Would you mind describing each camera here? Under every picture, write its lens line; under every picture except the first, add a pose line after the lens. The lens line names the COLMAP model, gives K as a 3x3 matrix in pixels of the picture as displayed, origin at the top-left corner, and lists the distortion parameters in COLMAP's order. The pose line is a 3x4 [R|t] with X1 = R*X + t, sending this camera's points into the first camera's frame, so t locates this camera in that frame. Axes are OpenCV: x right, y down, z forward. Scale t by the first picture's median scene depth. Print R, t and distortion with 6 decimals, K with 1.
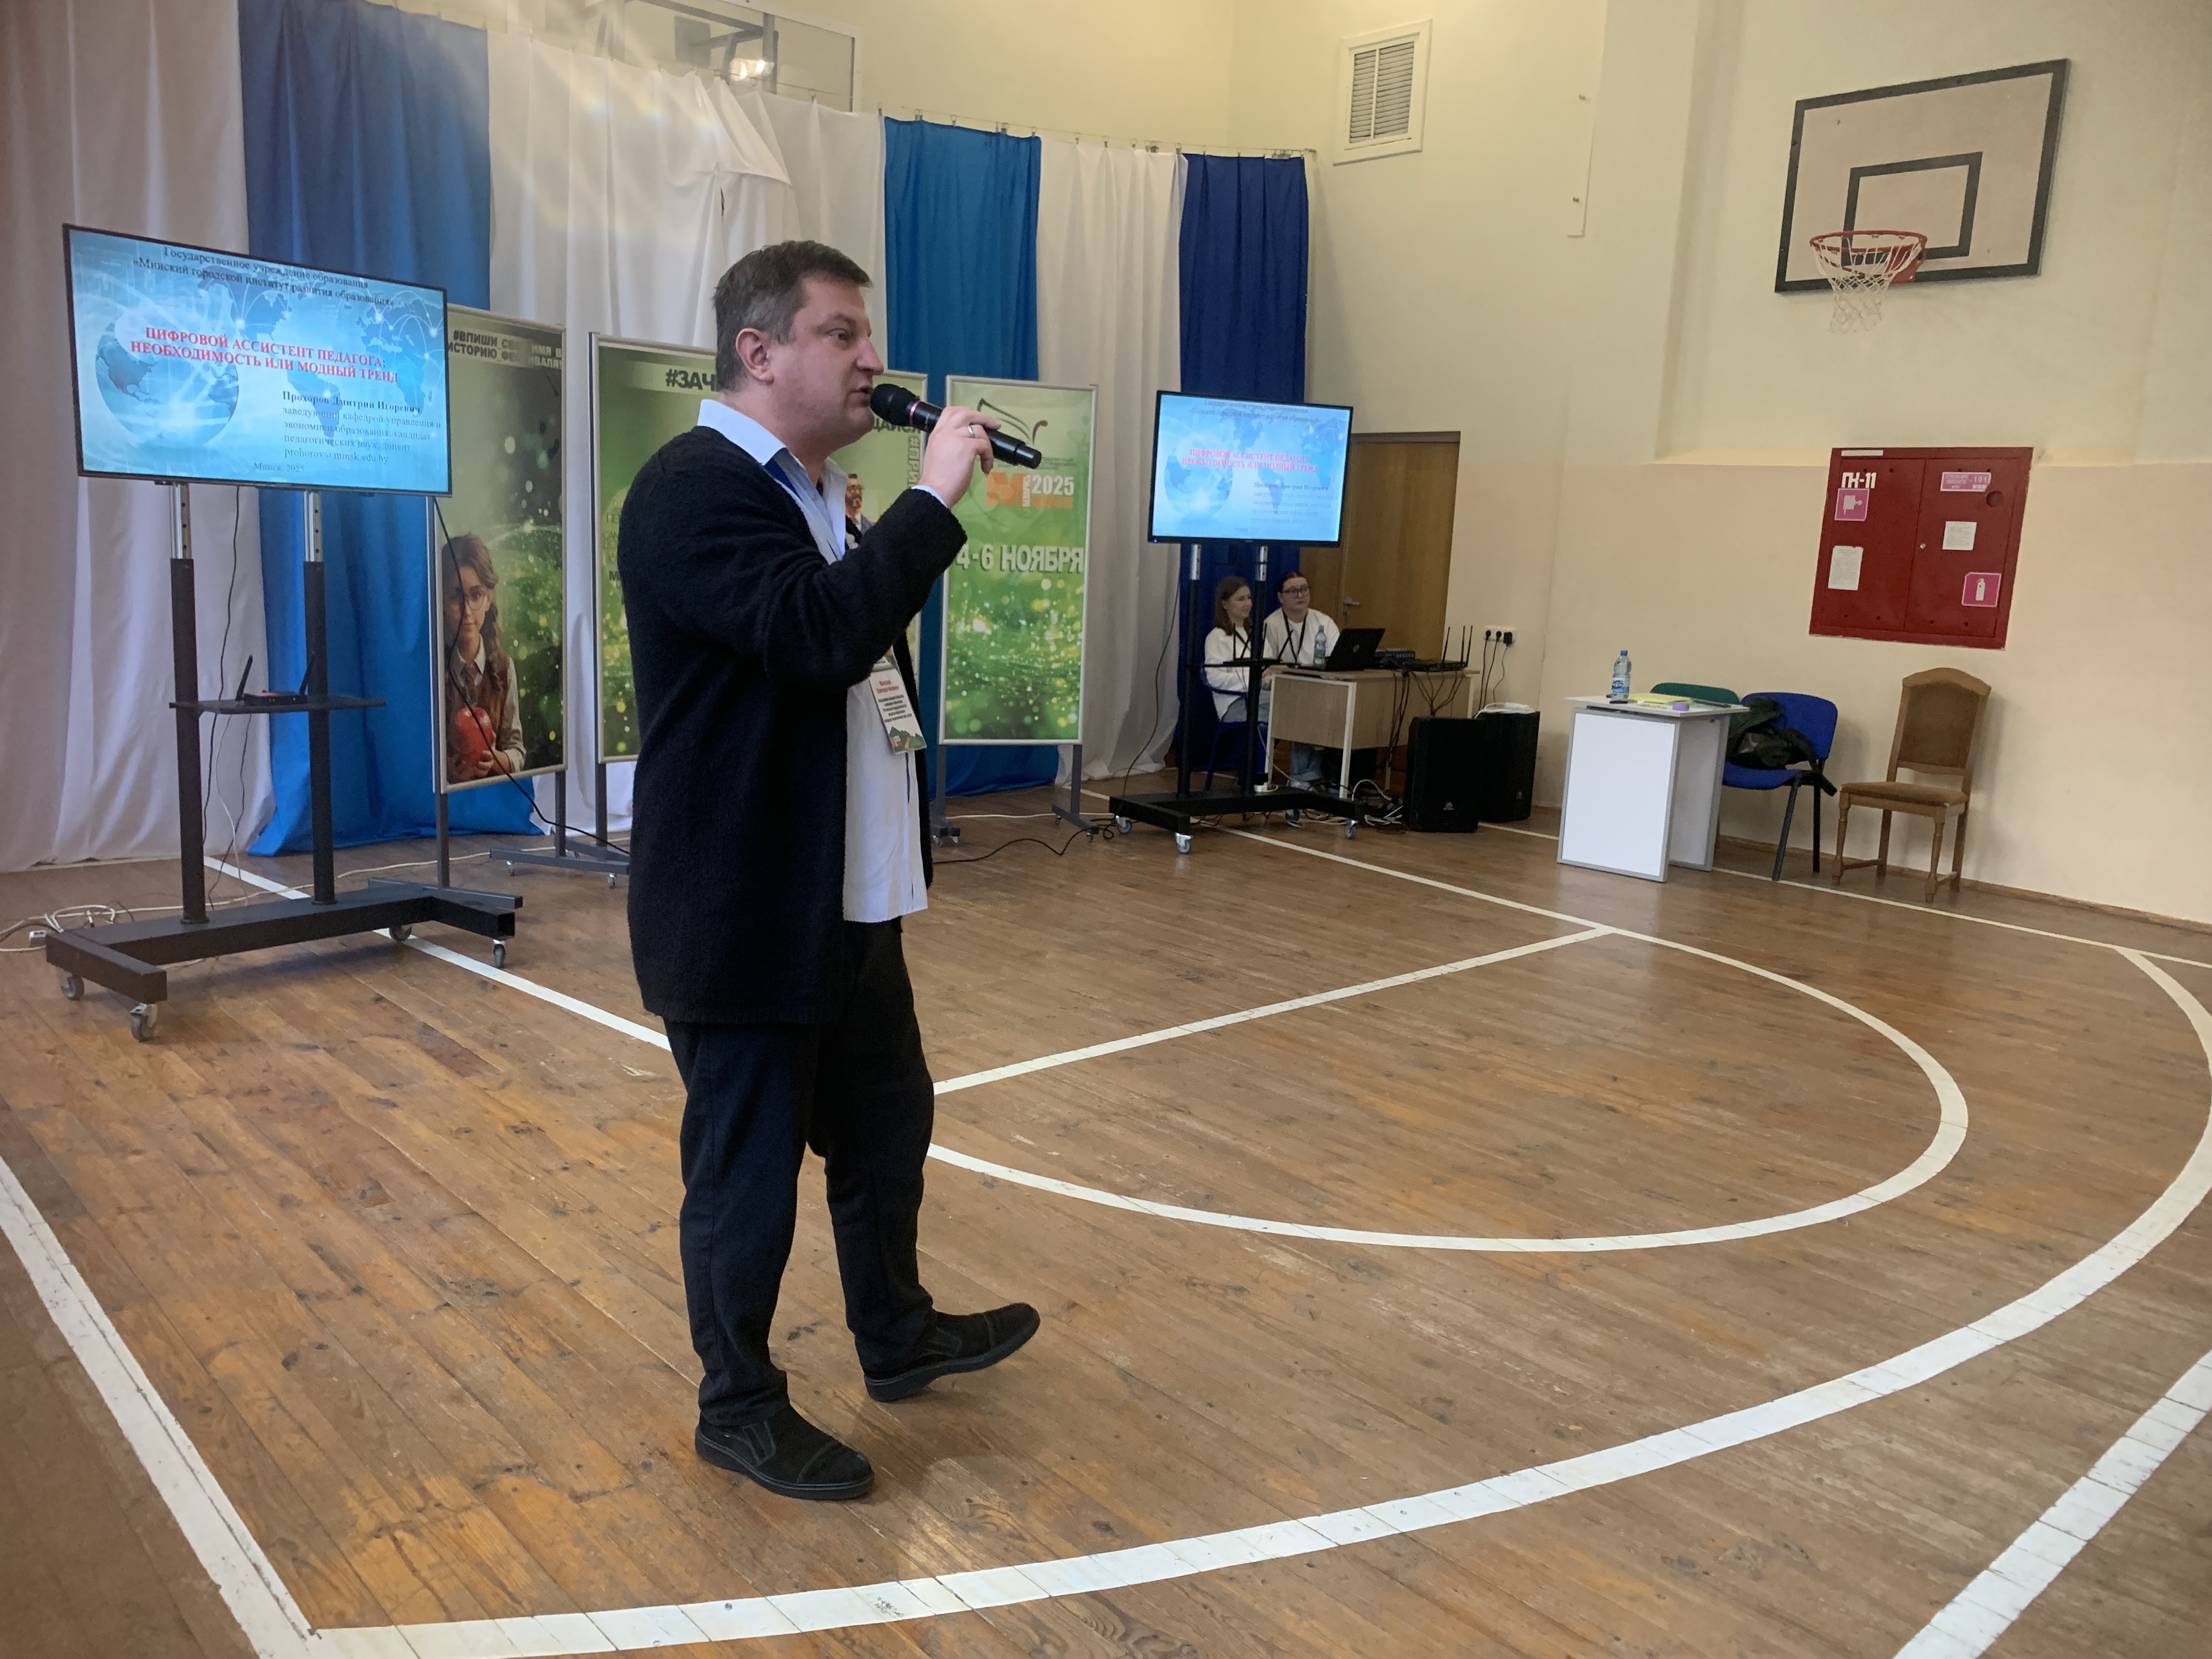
lens RADIAL K [[1651.8, 0, 1031.8], [0, 1651.8, 840.8], [0, 0, 1]] dist [0.025390, -0.028564]
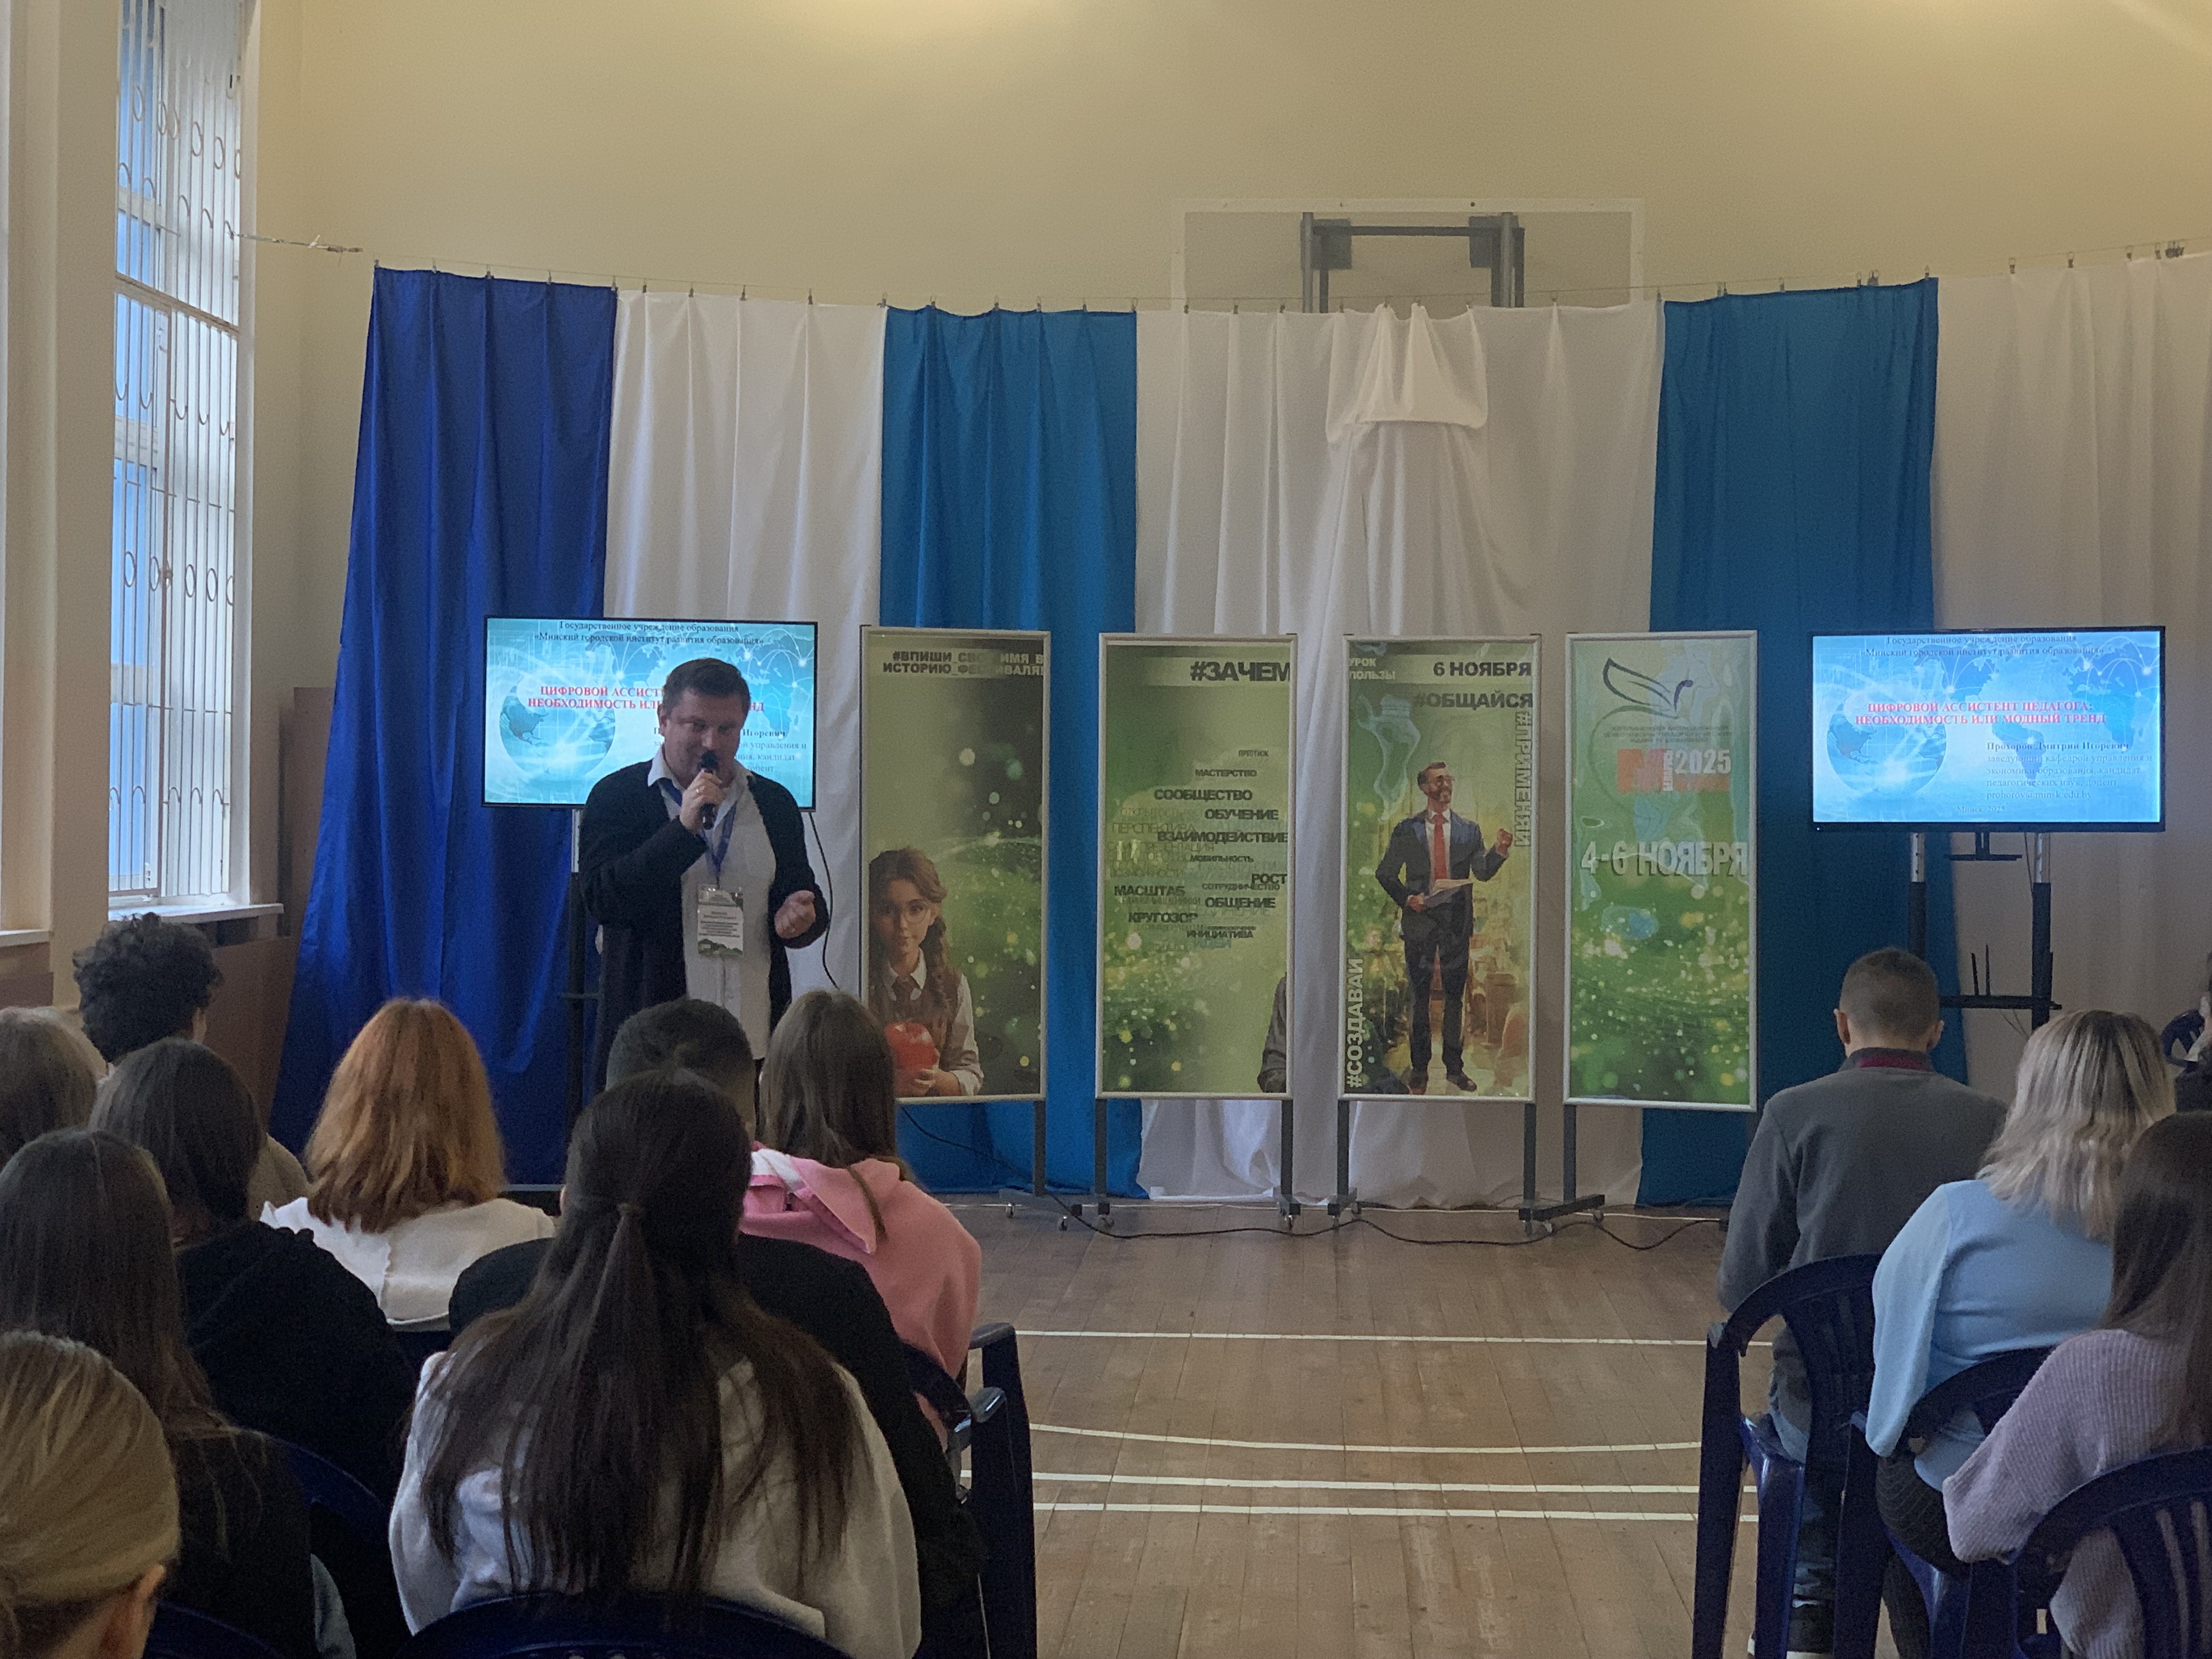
lens RADIAL K [[3450.6, 0, 1093.0], [0, 3450.6, 827.0], [0, 0, 1]] dist [0.072412, 0.000000]
pose [[0.715256, -0.036948, -0.697885, 1.187978], [-0.103049, 0.982110, -0.157610, 0.117639], [0.691223, 0.184648, 0.698652, -0.370829]]
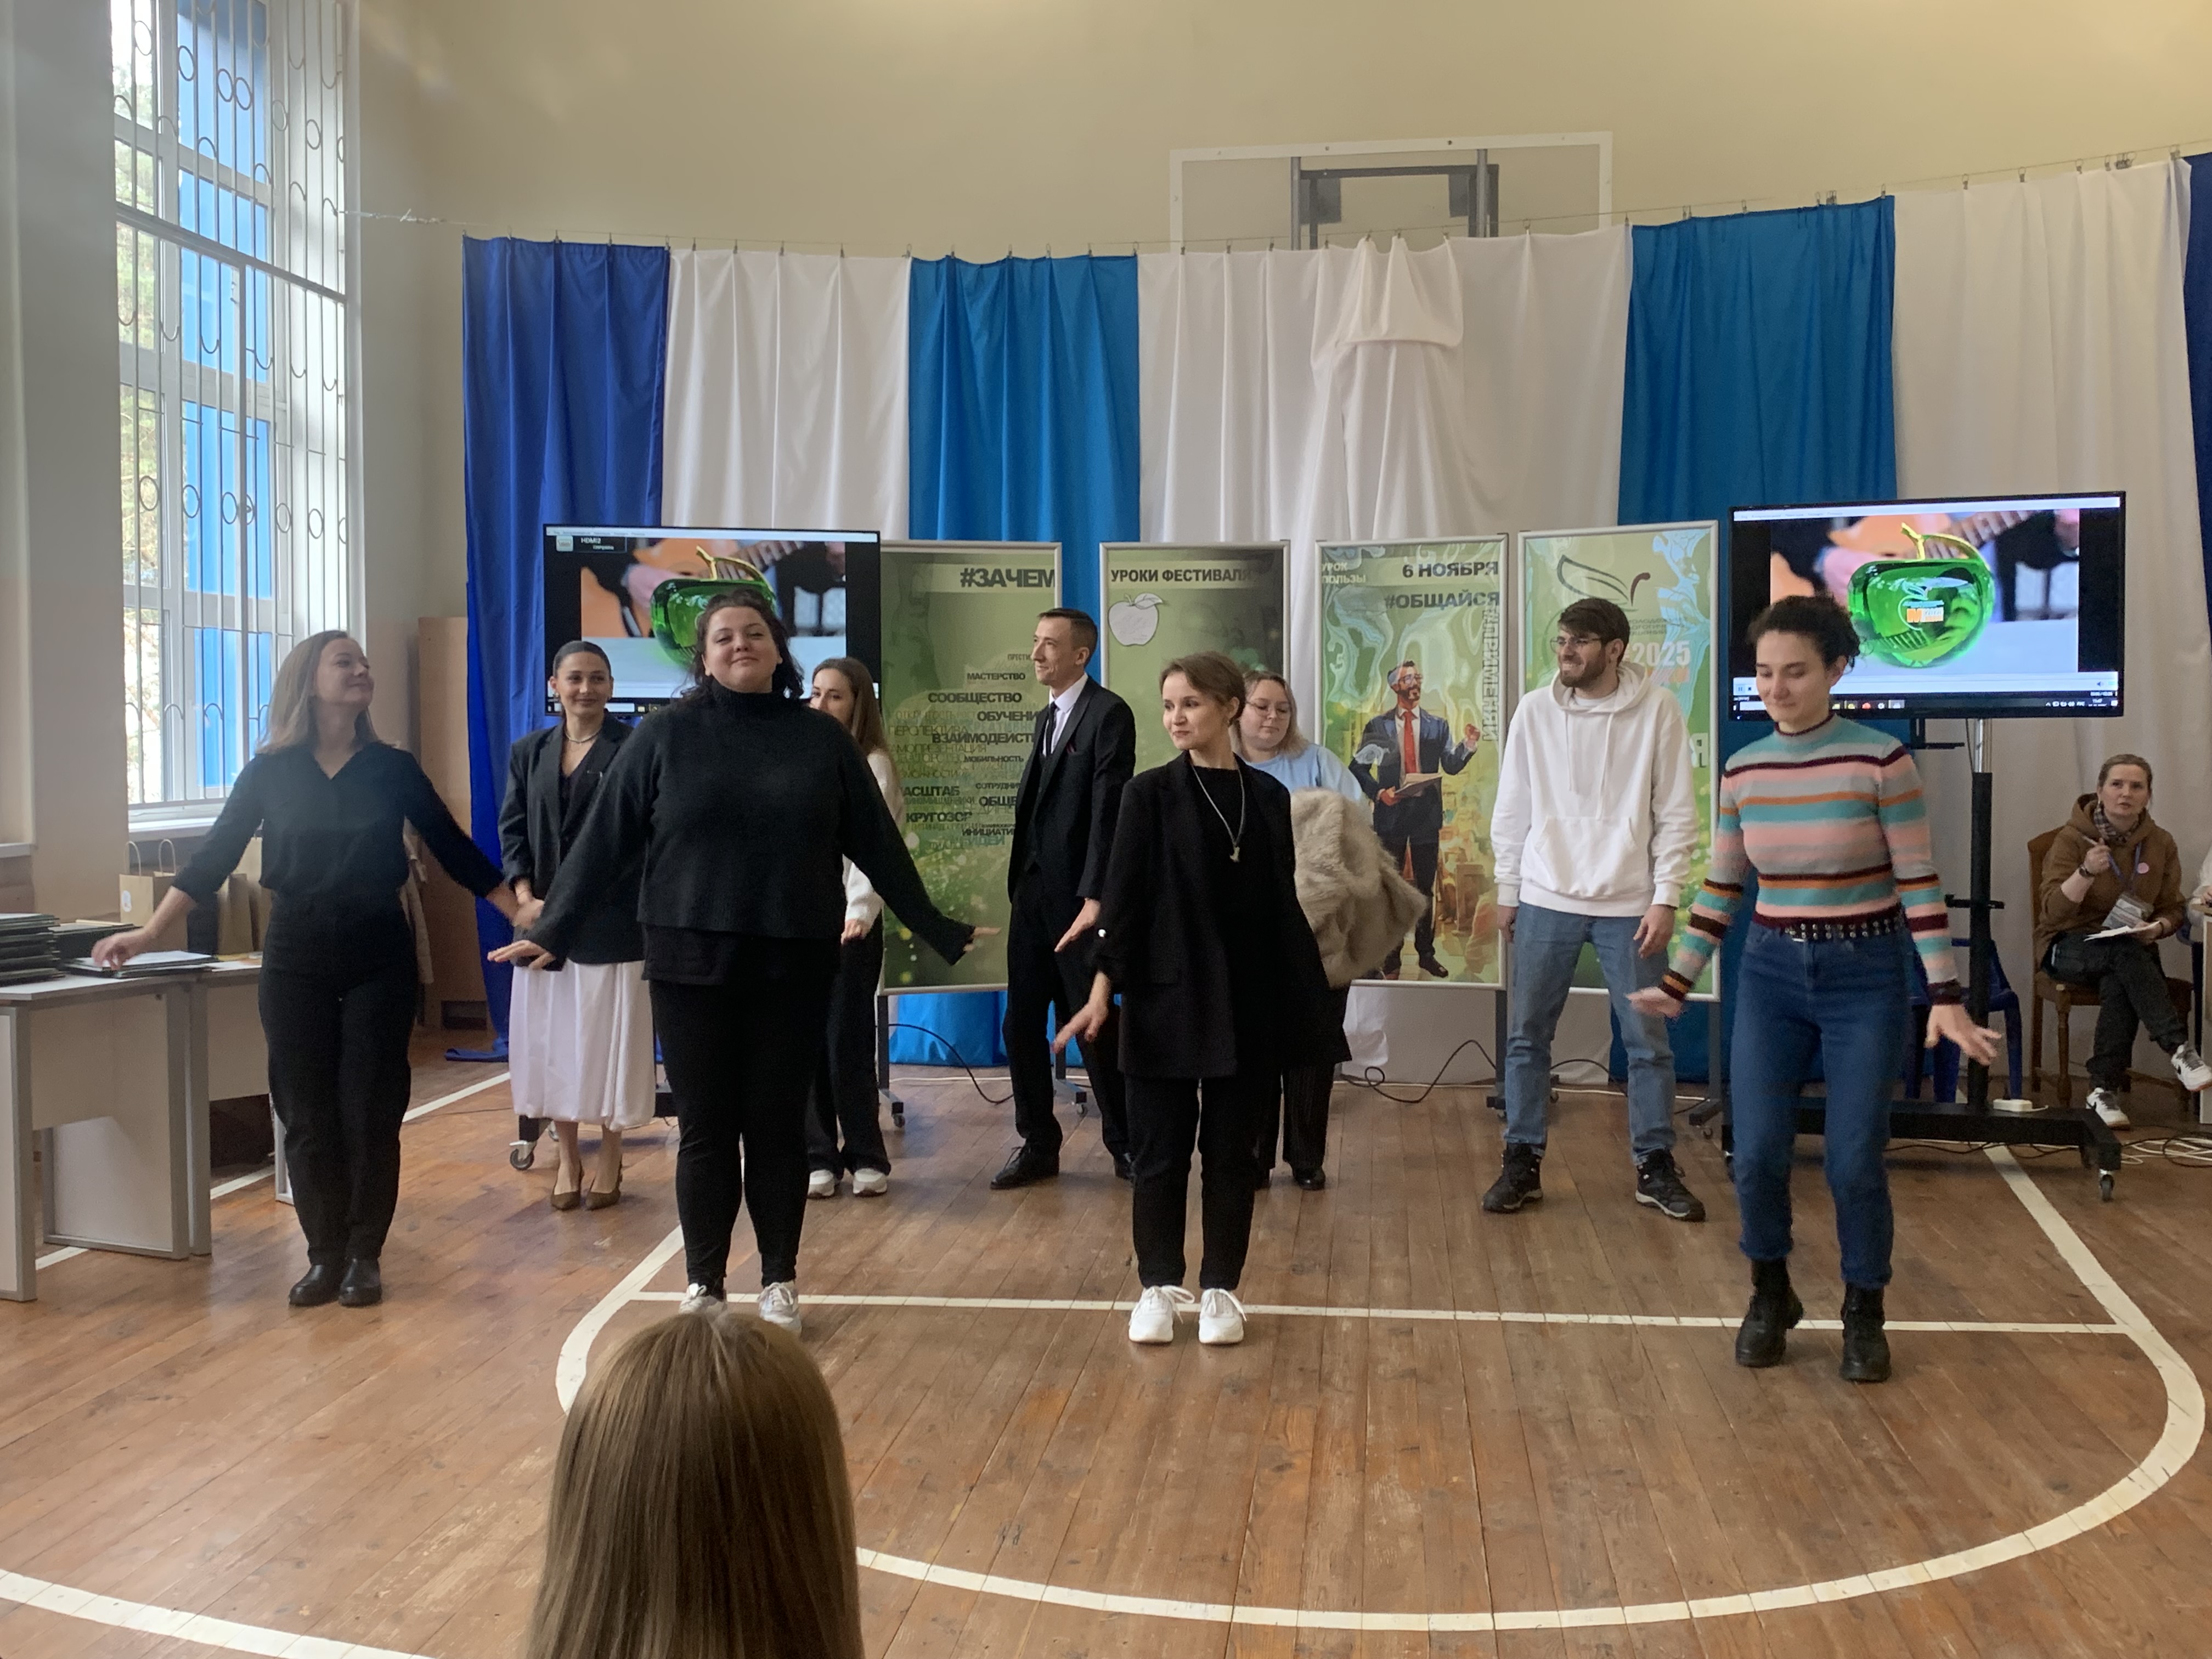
lens RADIAL K [[2186.0, 0, 1125.5], [0, 2186.0, 823.9], [0, 0, 1]] dist [0.020801, 0.000000]
pose [[0.664372, -0.019369, -0.747151, 0.775862], [-0.102850, 0.987784, -0.117063, 0.005068], [0.740291, 0.154618, 0.654264, 0.225870]]
